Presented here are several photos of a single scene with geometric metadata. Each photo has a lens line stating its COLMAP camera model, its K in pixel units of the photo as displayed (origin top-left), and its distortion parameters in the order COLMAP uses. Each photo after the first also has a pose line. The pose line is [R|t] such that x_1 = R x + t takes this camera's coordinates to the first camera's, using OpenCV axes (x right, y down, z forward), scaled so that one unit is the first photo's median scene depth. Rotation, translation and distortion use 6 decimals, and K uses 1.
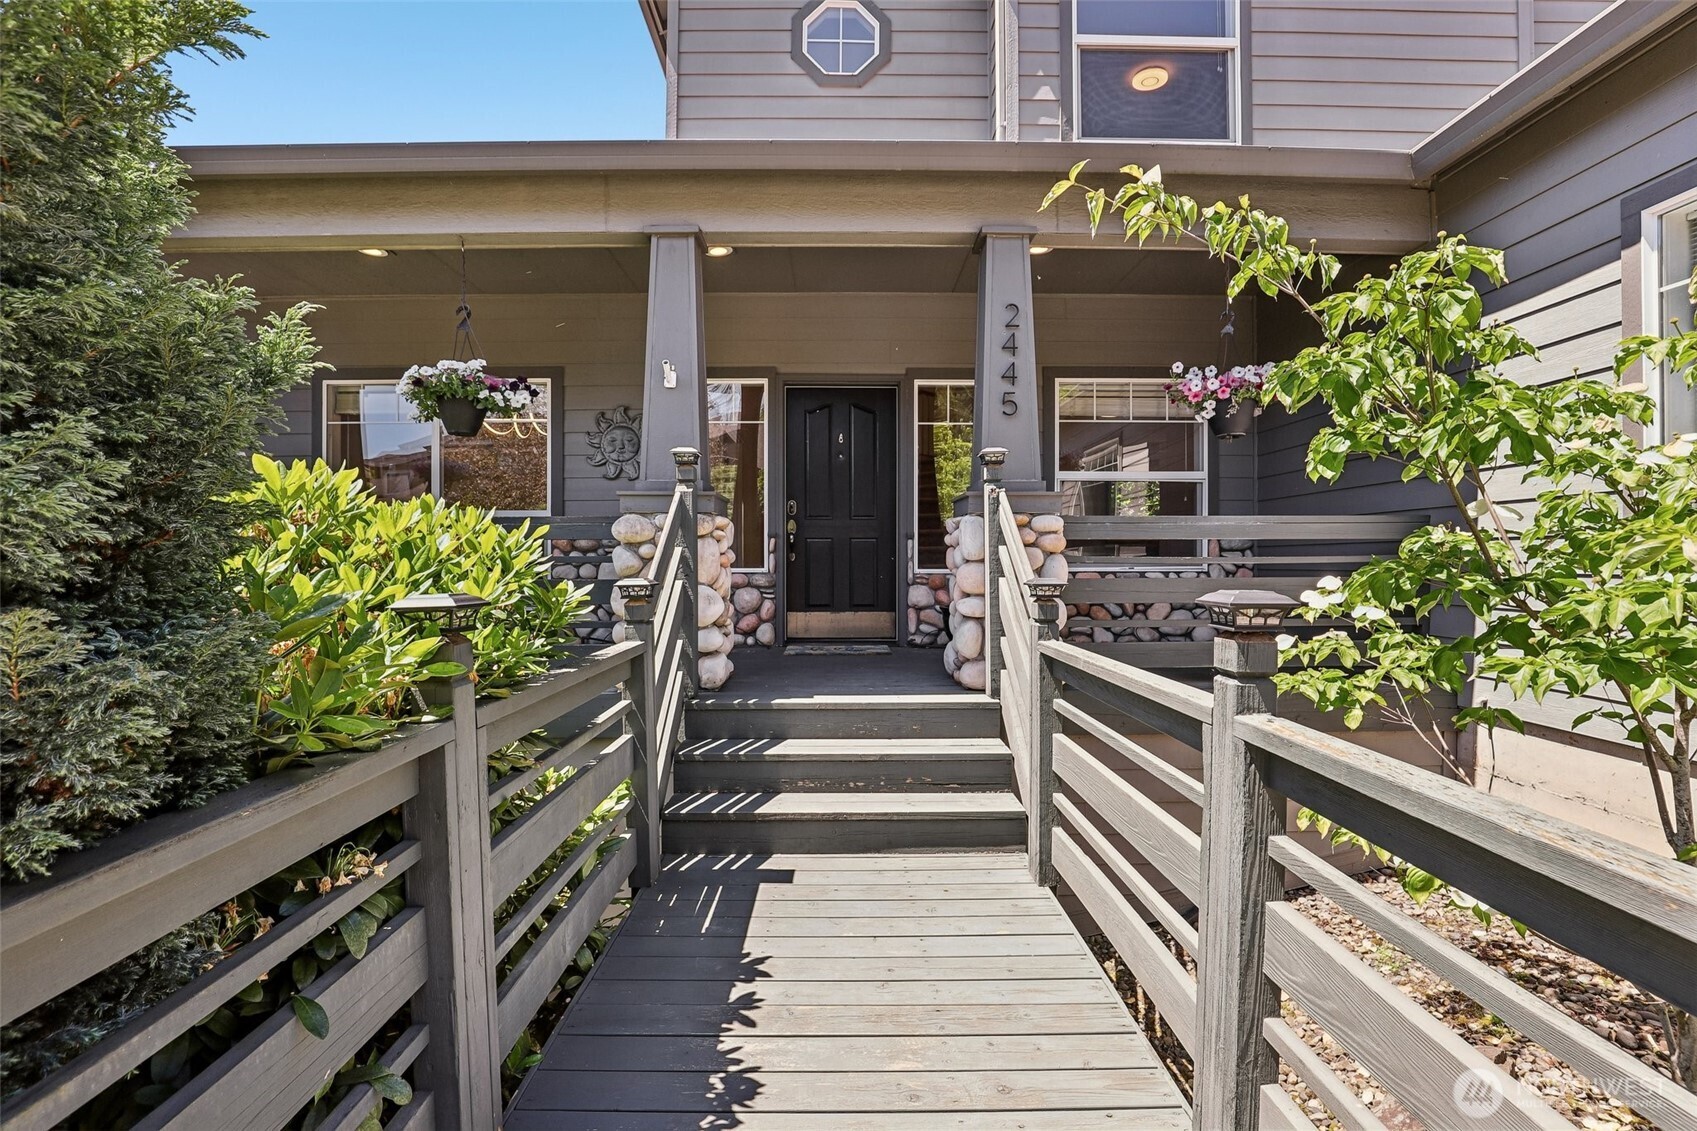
lens RADIAL K [[802.6, 0, 847.6], [0, 802.6, 567.8], [0, 0, 1]] dist [-0.025256, 0.007668]
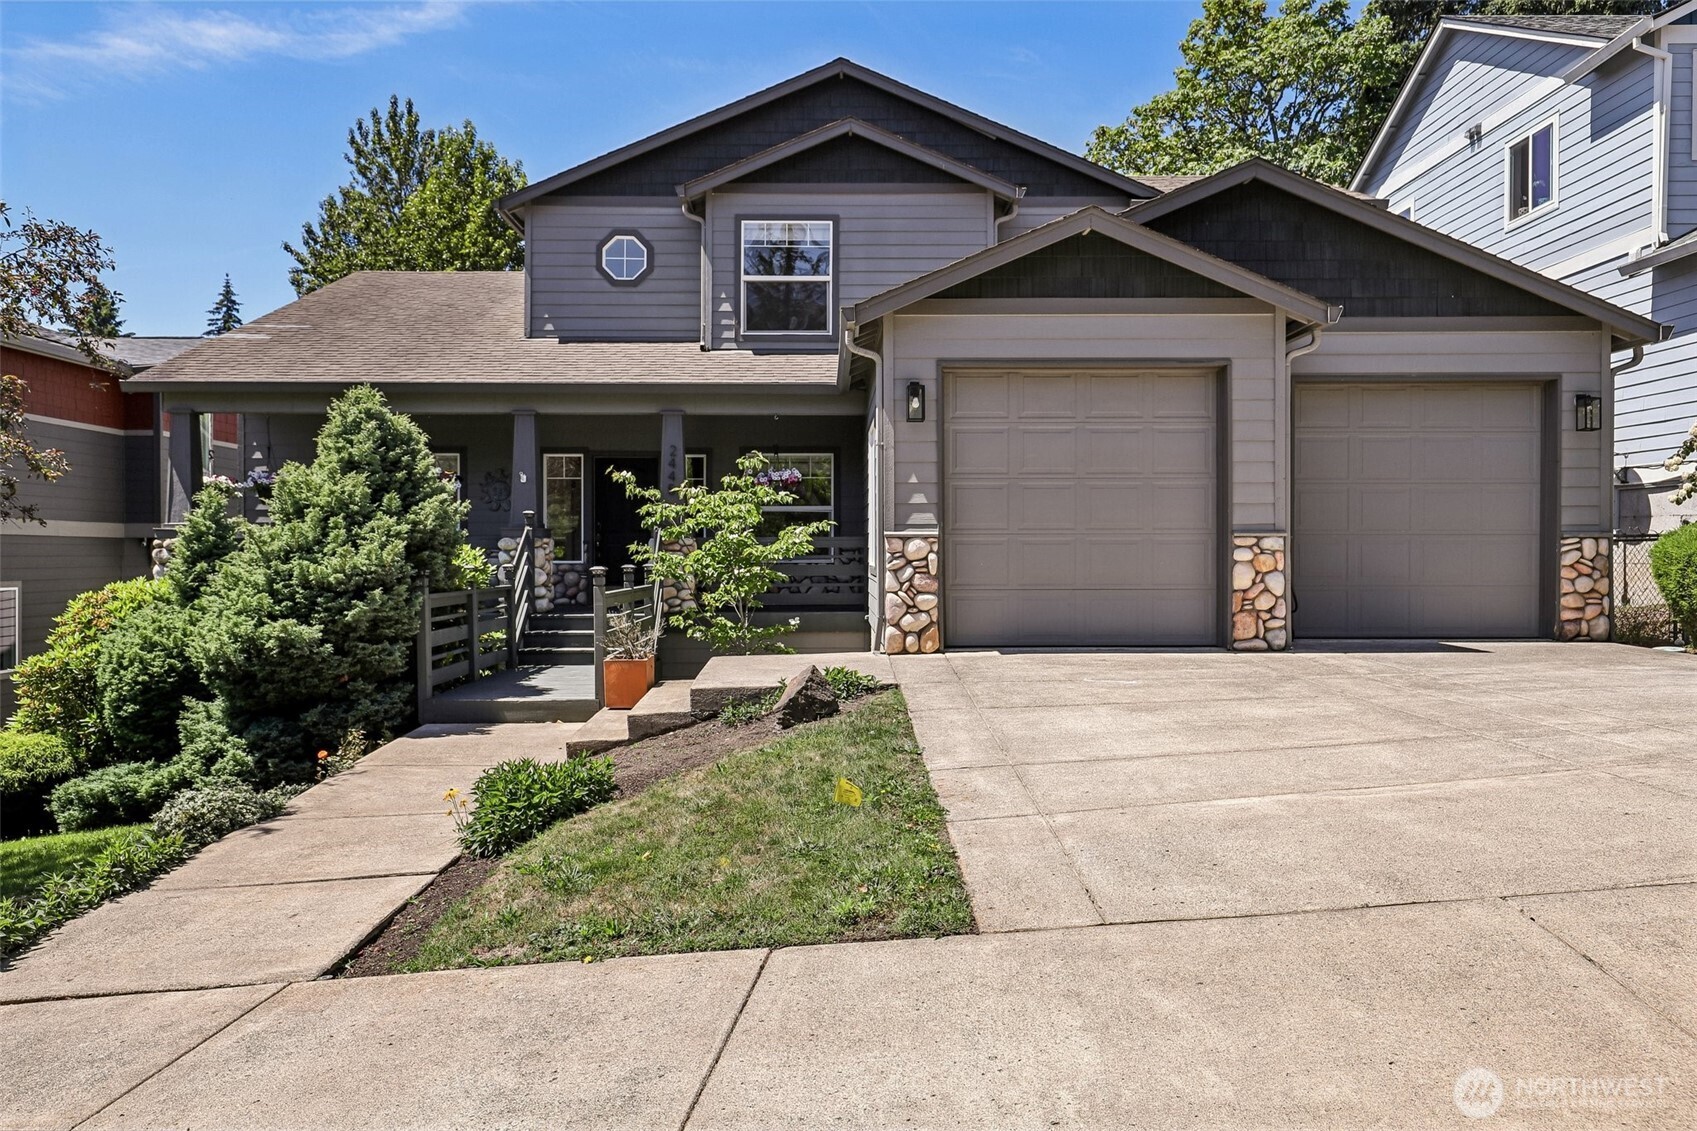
lens RADIAL K [[1239.8, 0, 850.9], [0, 1239.8, 563.8], [0, 0, 1]] dist [-0.002795, -0.000104]
pose [[0.999925, -0.000661, 0.012257, 0.641614], [0.000649, 0.999999, 0.000987, 0.006030], [-0.012258, -0.000979, 0.999924, -2.442801]]
